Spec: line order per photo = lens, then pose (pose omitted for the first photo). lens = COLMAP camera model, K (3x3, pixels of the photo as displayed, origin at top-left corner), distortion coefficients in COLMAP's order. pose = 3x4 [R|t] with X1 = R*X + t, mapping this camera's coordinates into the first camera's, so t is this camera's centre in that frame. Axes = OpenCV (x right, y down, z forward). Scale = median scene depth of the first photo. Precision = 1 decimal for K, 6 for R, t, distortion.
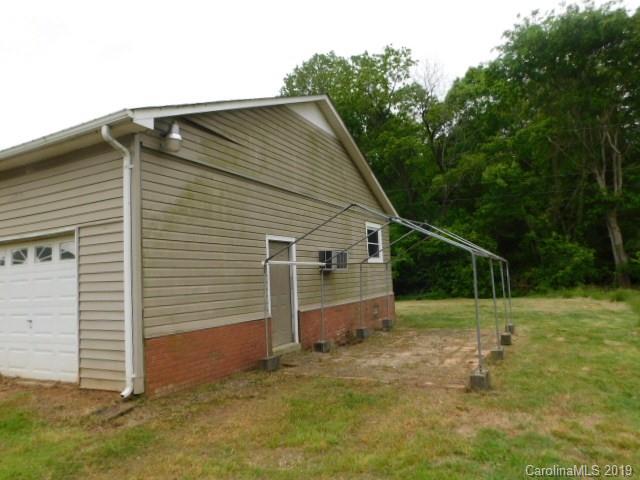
lens RADIAL K [[442.9, 0, 320.0], [0, 442.9, 240.0], [0, 0, 1]] dist [-0.027274, 0.004150]
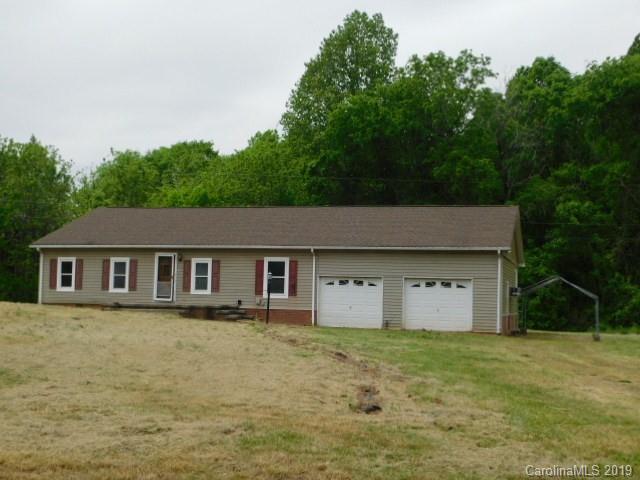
lens RADIAL K [[833.6, 0, 320.0], [0, 833.6, 240.0], [0, 0, 1]] dist [0.002214, 0.008227]
pose [[0.983299, 0.092562, 0.156700, -0.460872], [-0.095034, 0.995439, 0.008339, -0.043745], [-0.155213, -0.023091, 0.987611, -0.812357]]
